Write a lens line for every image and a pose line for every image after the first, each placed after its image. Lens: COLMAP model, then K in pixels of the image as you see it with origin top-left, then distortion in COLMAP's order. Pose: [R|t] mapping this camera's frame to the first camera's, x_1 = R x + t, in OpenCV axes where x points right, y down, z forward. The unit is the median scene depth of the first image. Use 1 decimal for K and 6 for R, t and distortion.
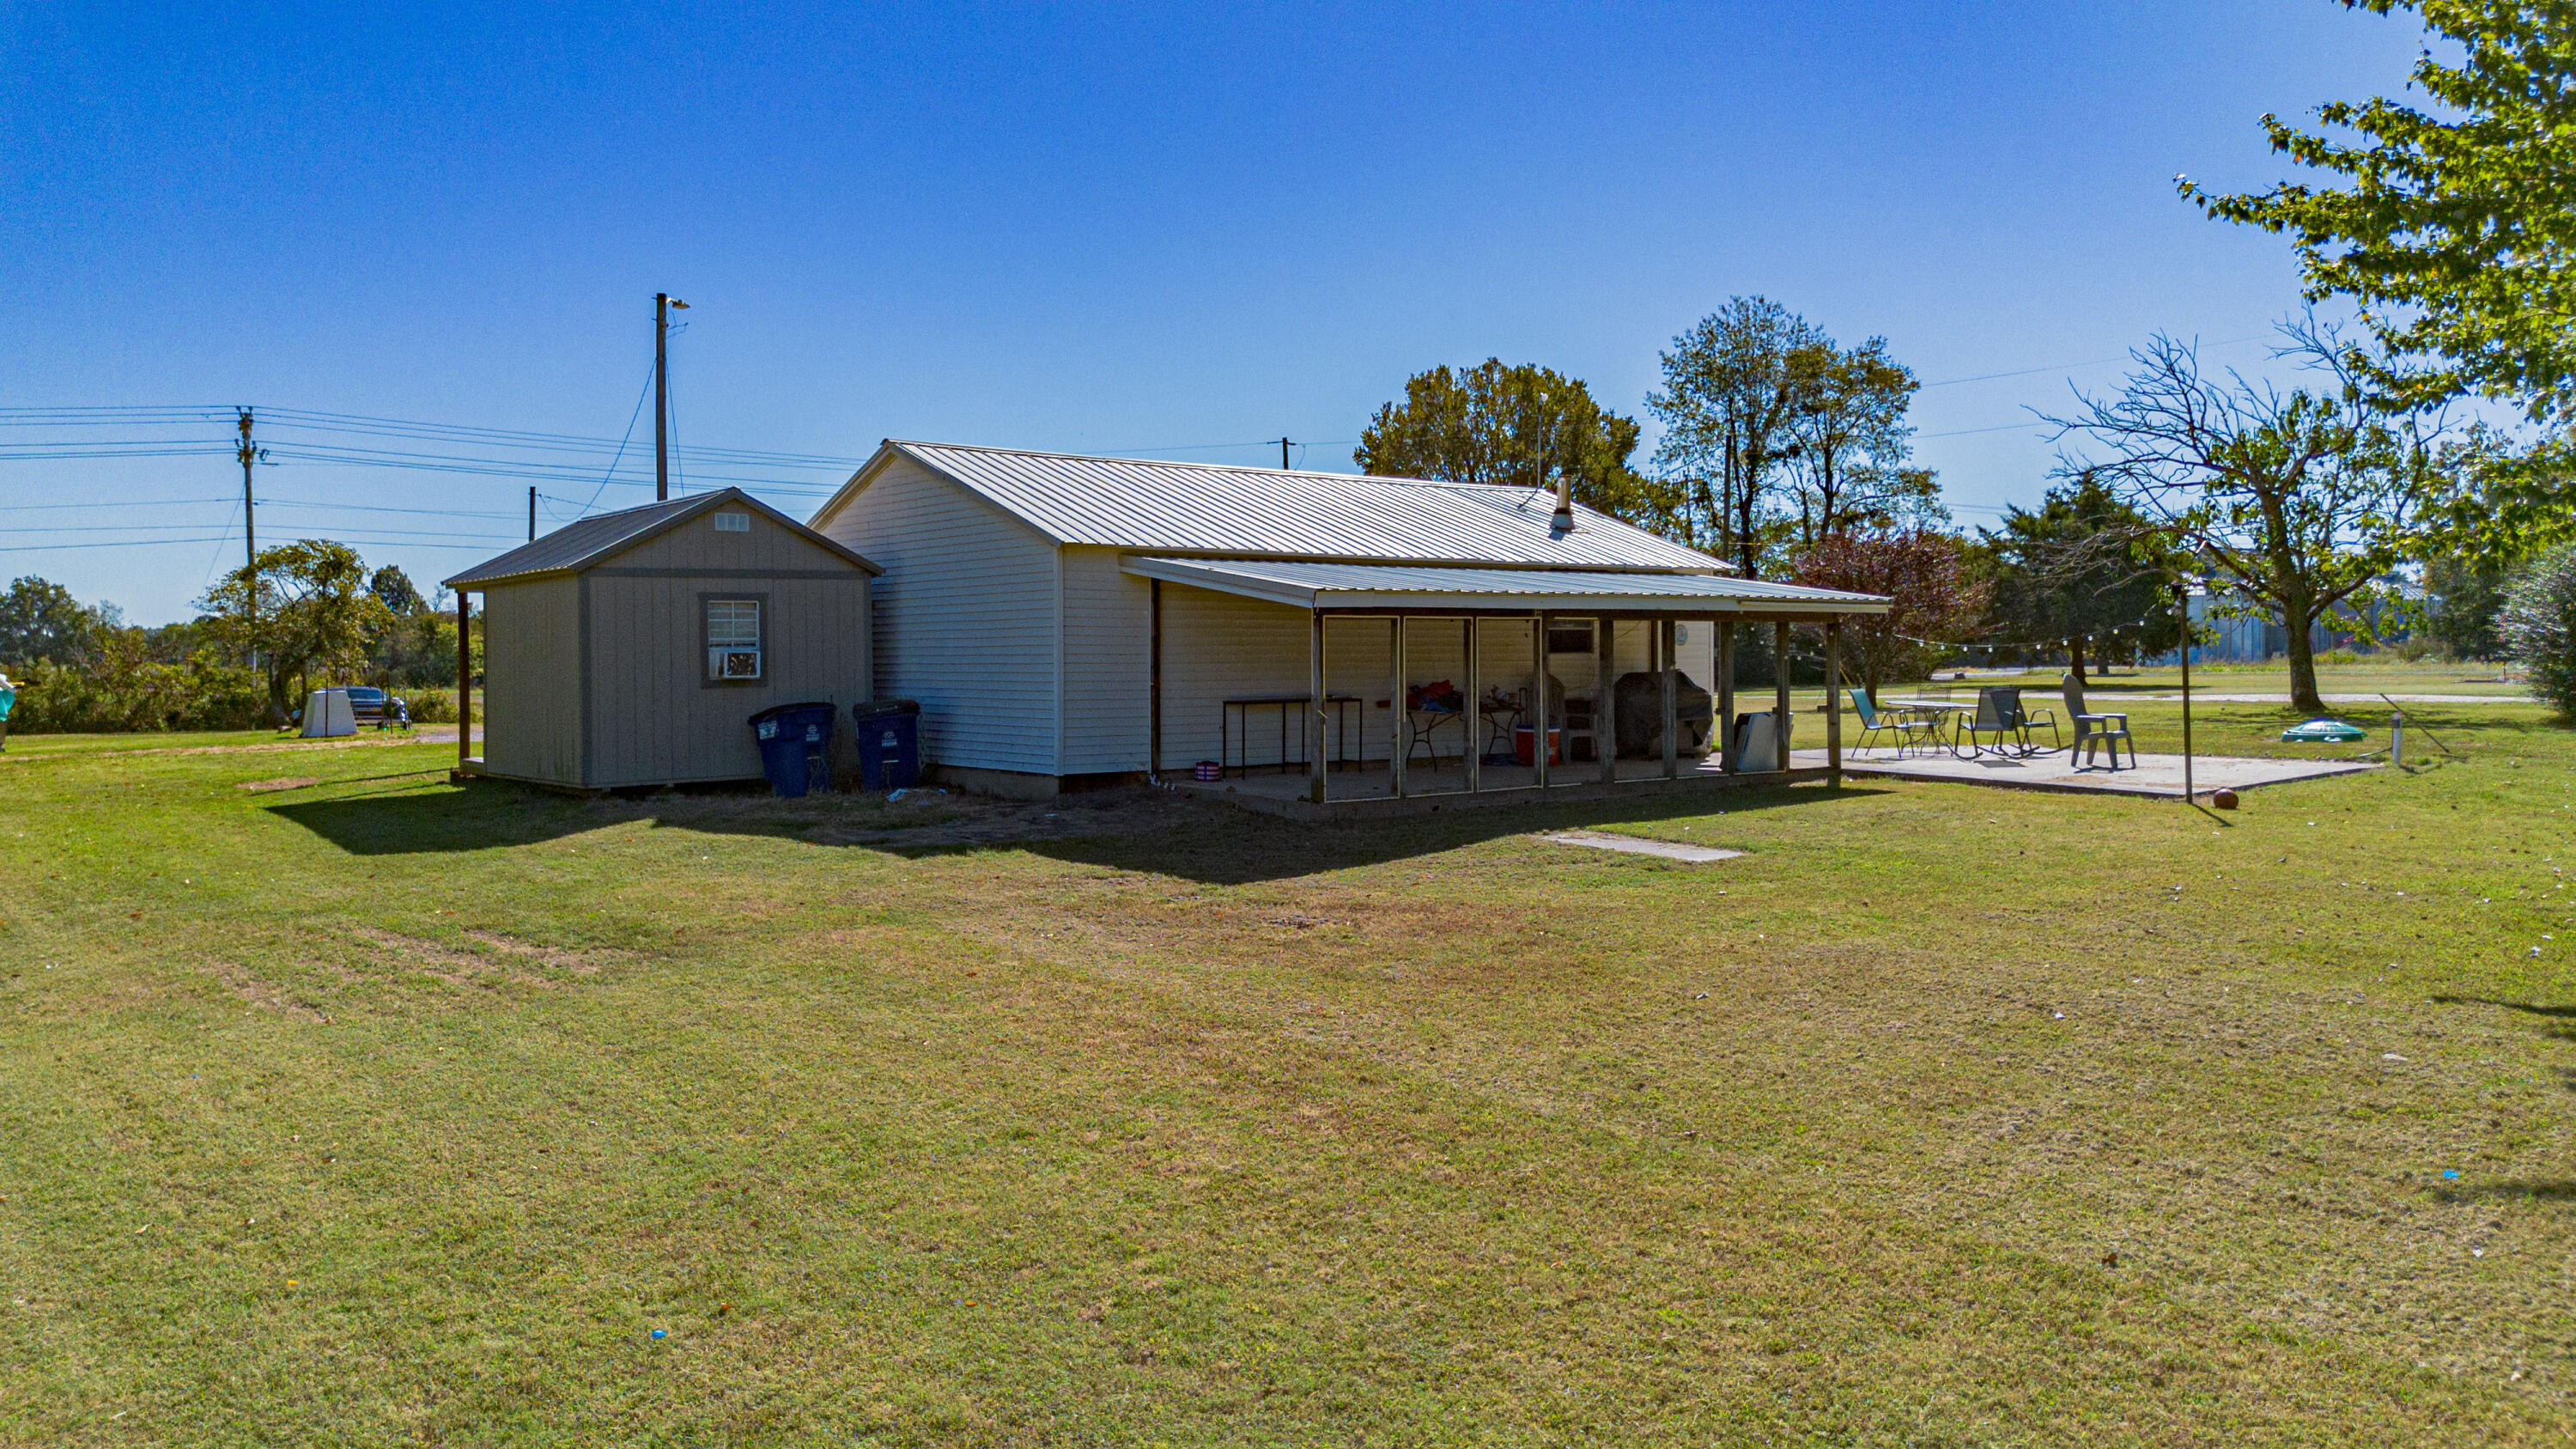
lens RADIAL K [[1819.6, 0, 1281.5], [0, 1819.6, 711.3], [0, 0, 1]] dist [0.018175, -0.014022]
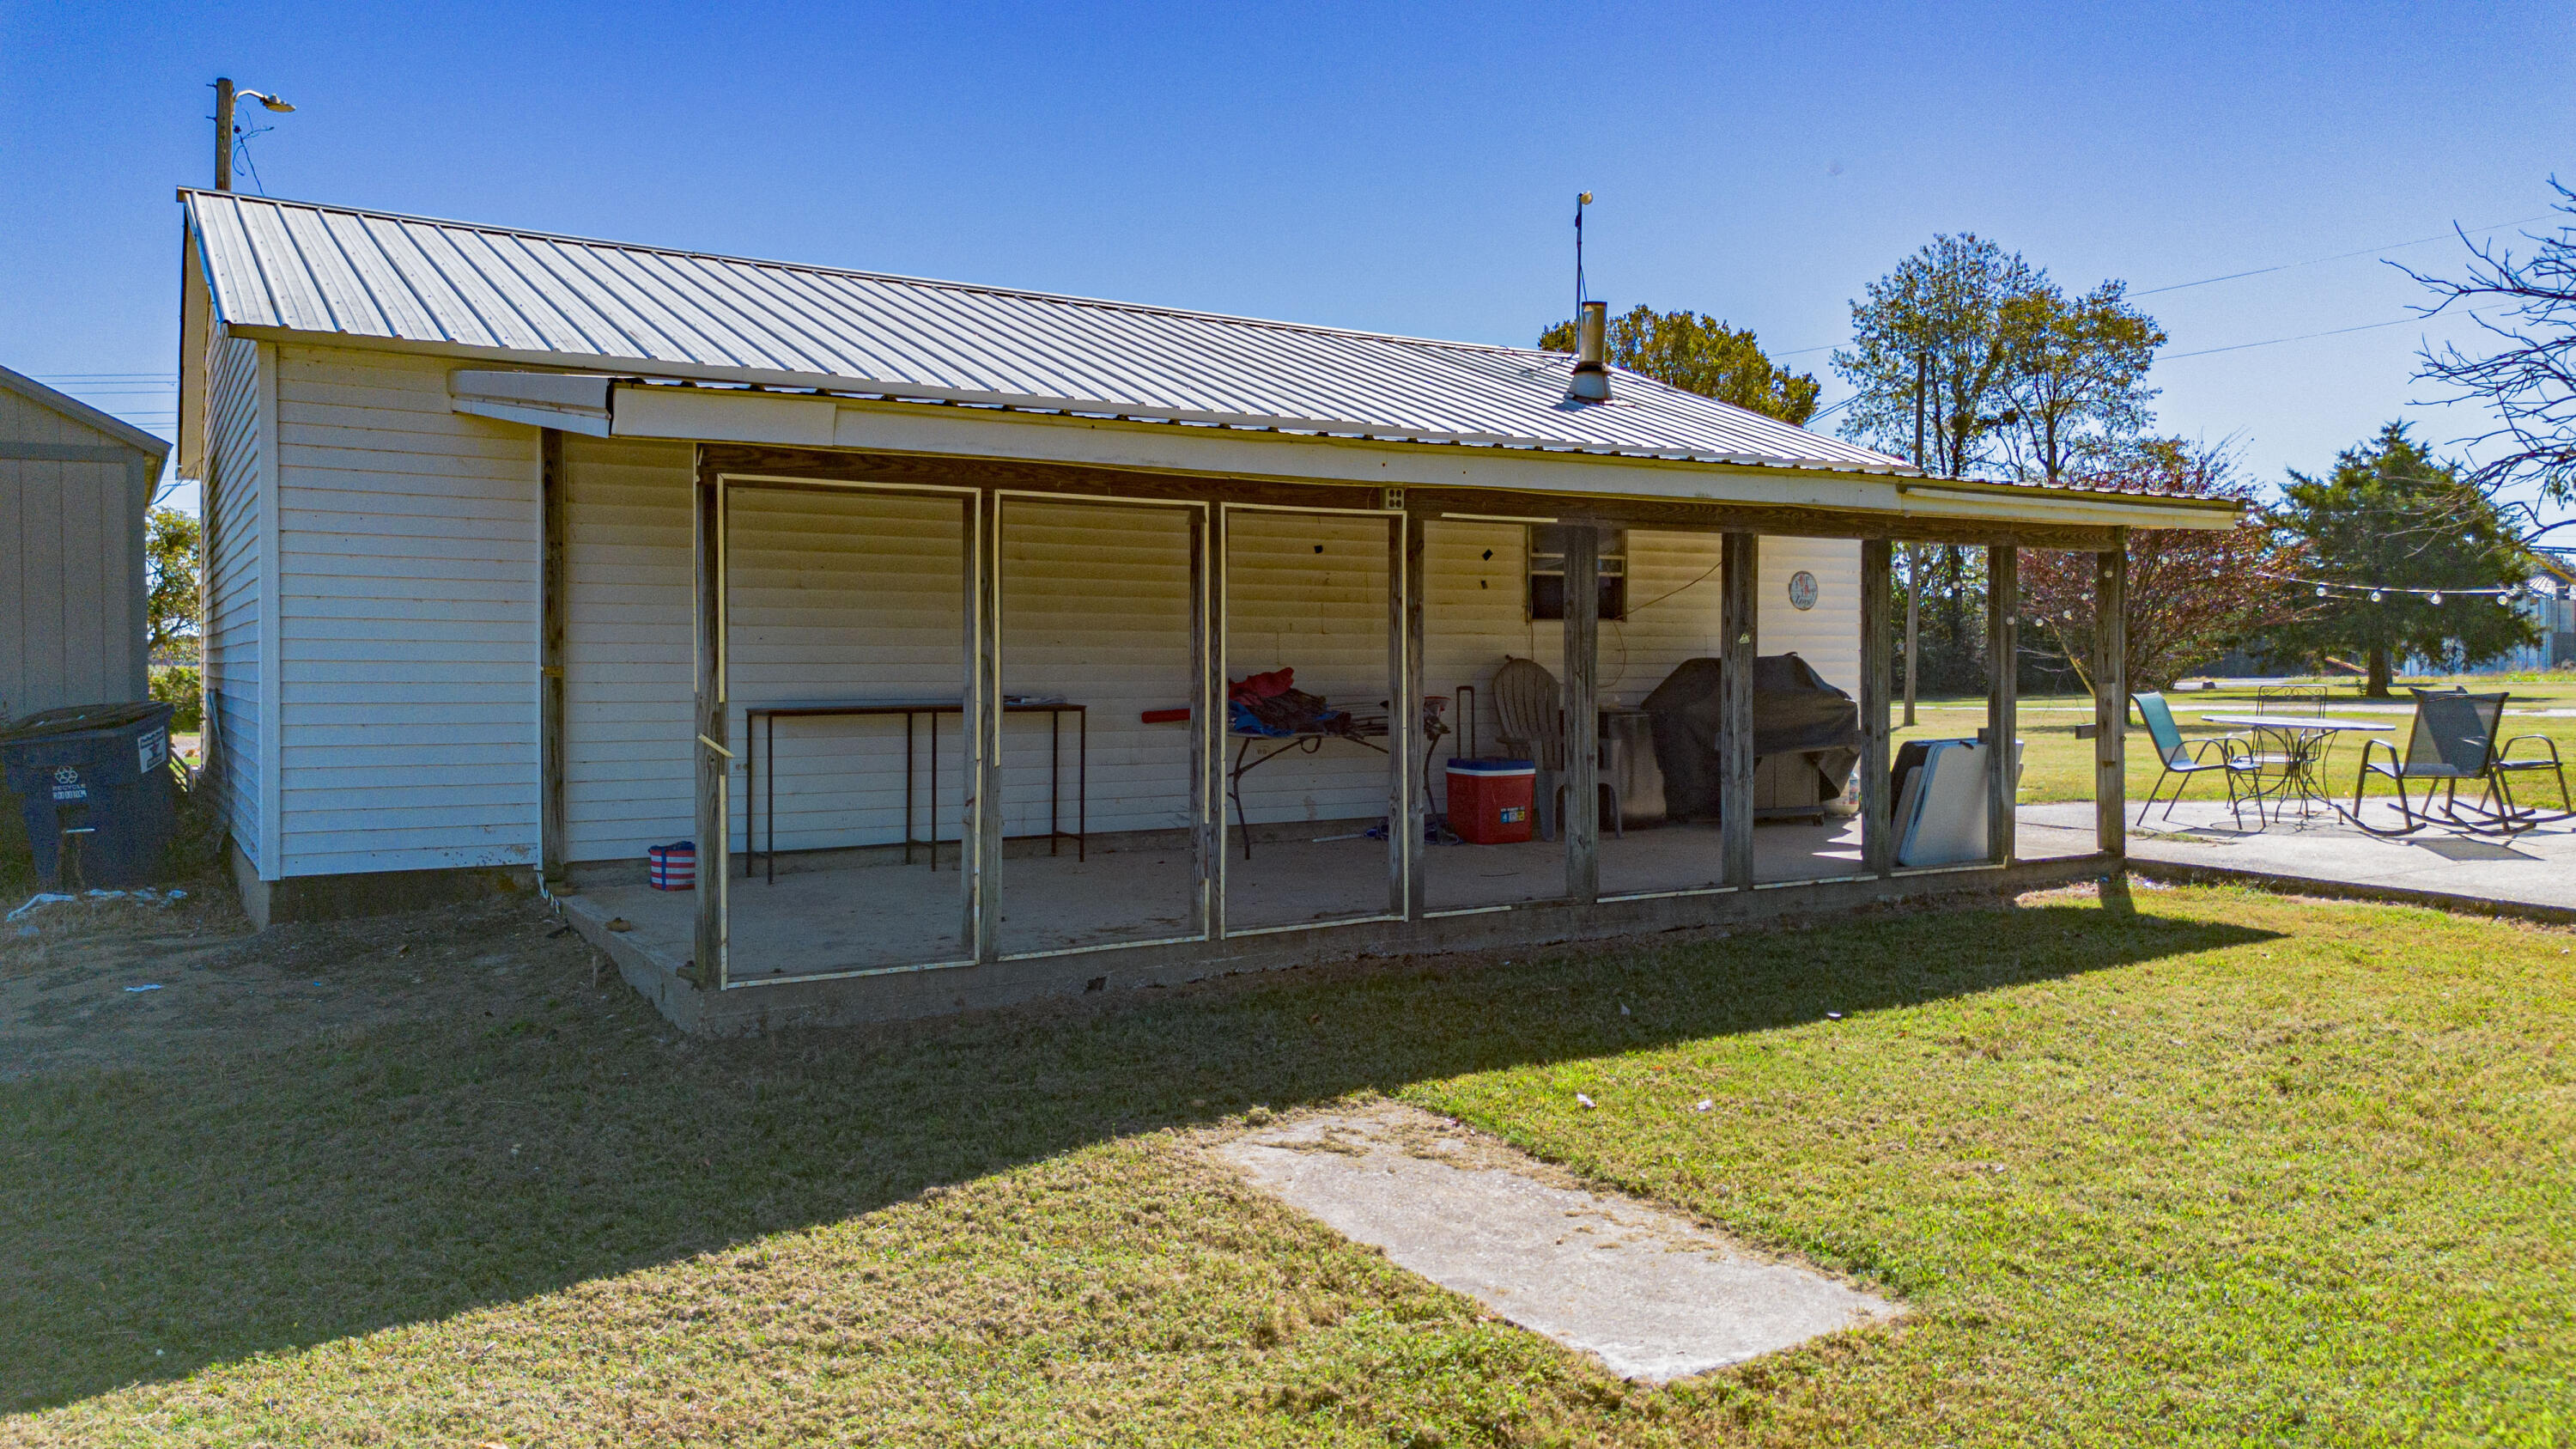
lens RADIAL K [[1819.6, 0, 1296.1], [0, 1819.6, 733.7], [0, 0, 1]] dist [0.018175, -0.014022]
pose [[0.995365, 0.006696, -0.095936, 0.039472], [-0.006014, 0.999955, 0.007397, -0.000932], [0.095981, -0.006786, 0.995360, 0.145992]]
